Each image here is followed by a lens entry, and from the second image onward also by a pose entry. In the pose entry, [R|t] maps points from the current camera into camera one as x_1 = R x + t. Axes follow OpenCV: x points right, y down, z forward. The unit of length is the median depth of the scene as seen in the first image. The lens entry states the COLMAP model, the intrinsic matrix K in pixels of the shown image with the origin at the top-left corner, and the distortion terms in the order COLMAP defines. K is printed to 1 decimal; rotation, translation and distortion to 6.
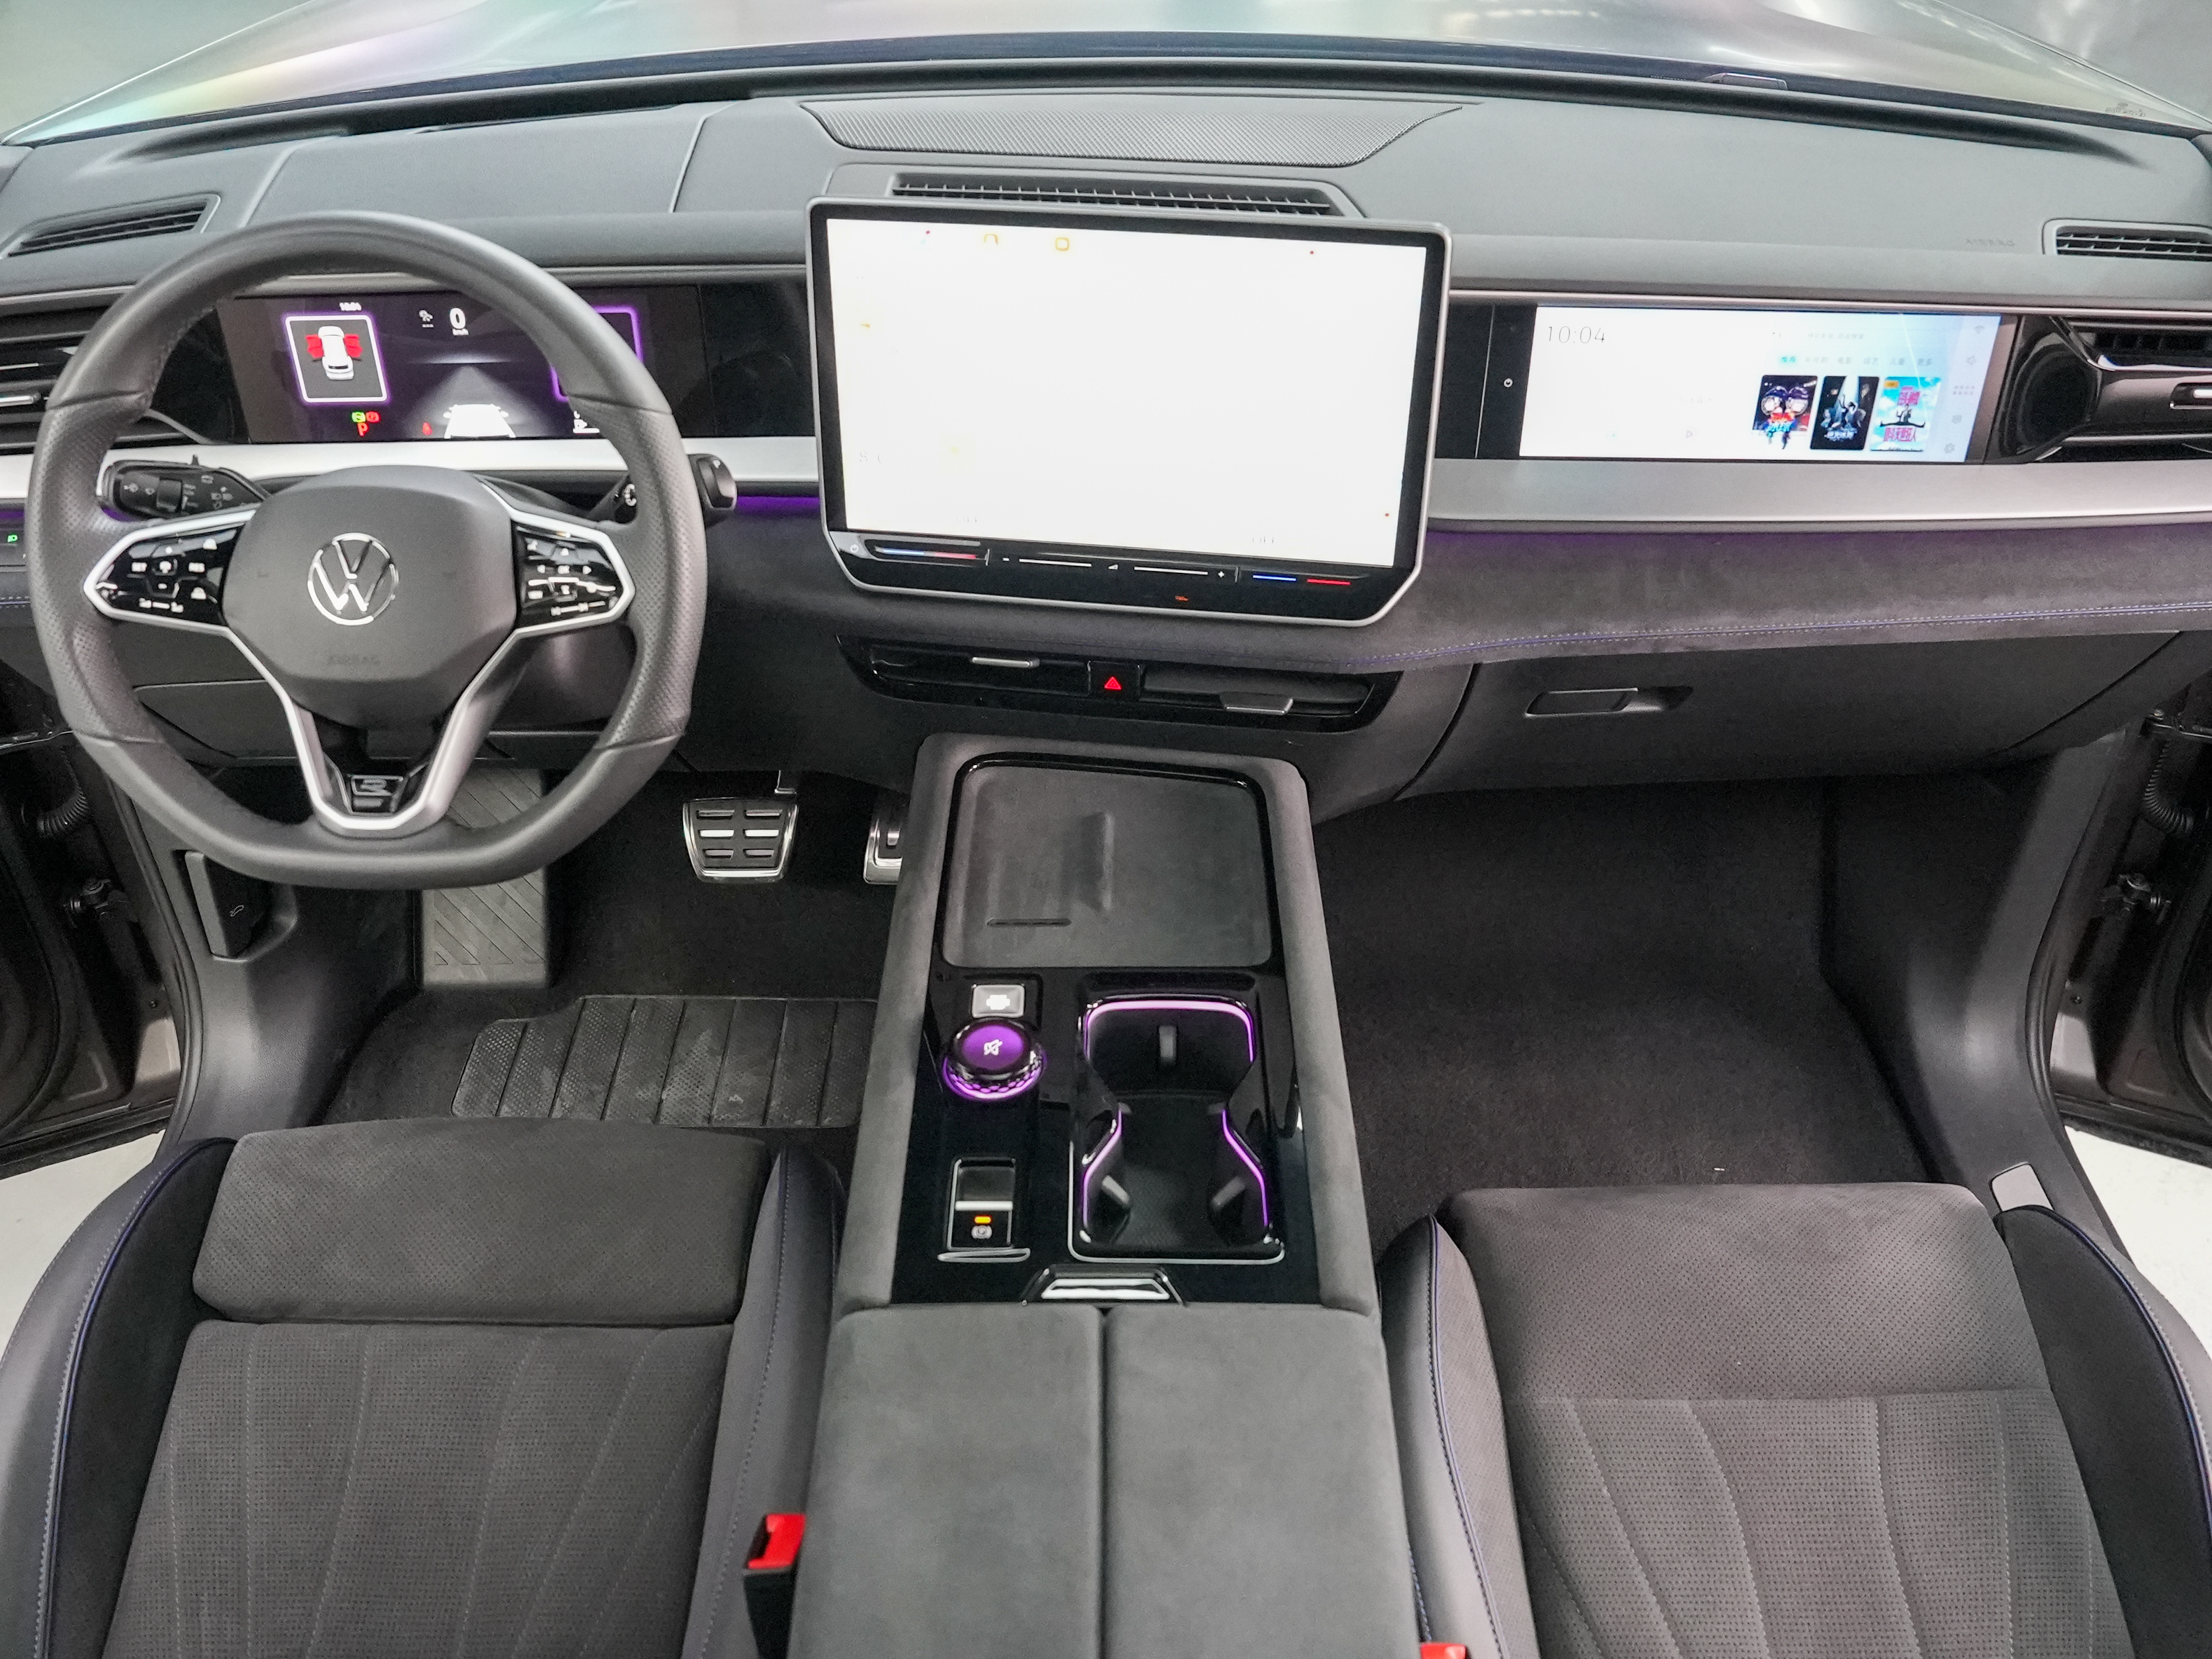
lens RADIAL K [[1768.8, 0, 1106.0], [0, 1768.8, 829.5], [0, 0, 1]] dist [-0.059844, 0.004206]
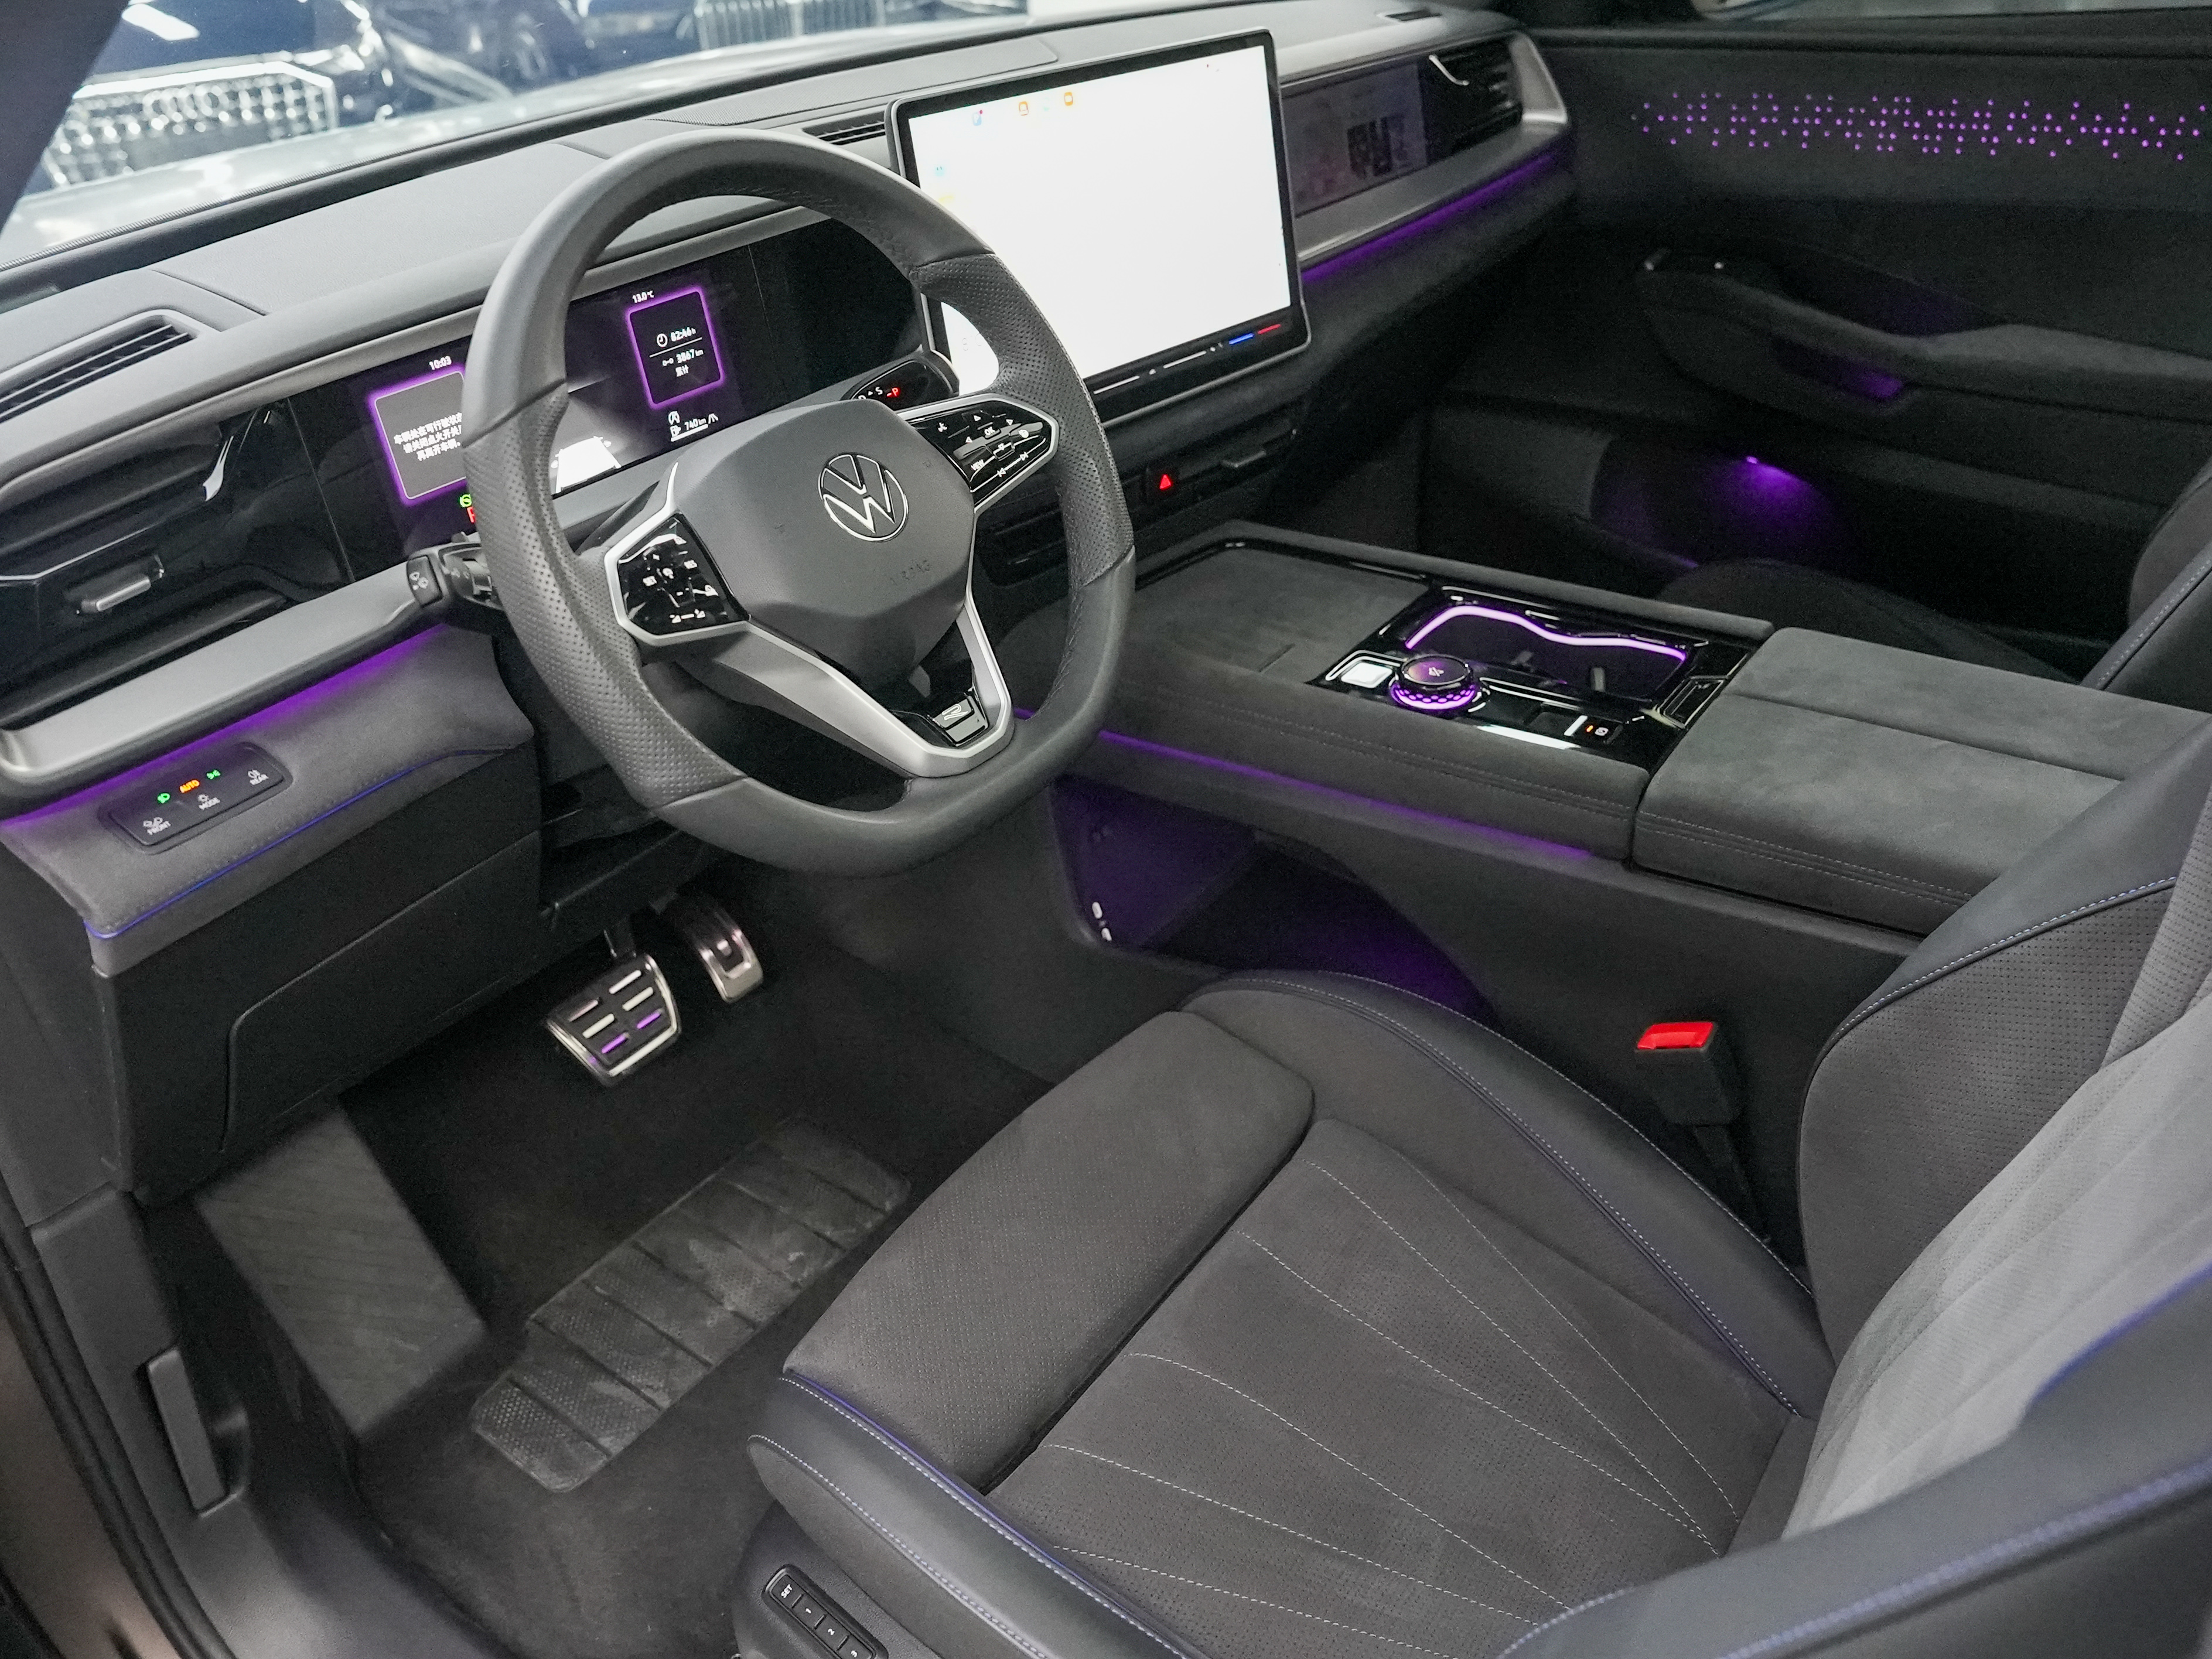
lens RADIAL K [[1768.8, 0, 1106.0], [0, 1768.8, 829.5], [0, 0, 1]] dist [-0.059844, 0.004206]
pose [[0.568257, -0.438066, 0.696550, -0.916516], [0.559746, 0.826266, 0.062996, 0.010486], [-0.603132, 0.354093, 0.714737, 0.281553]]
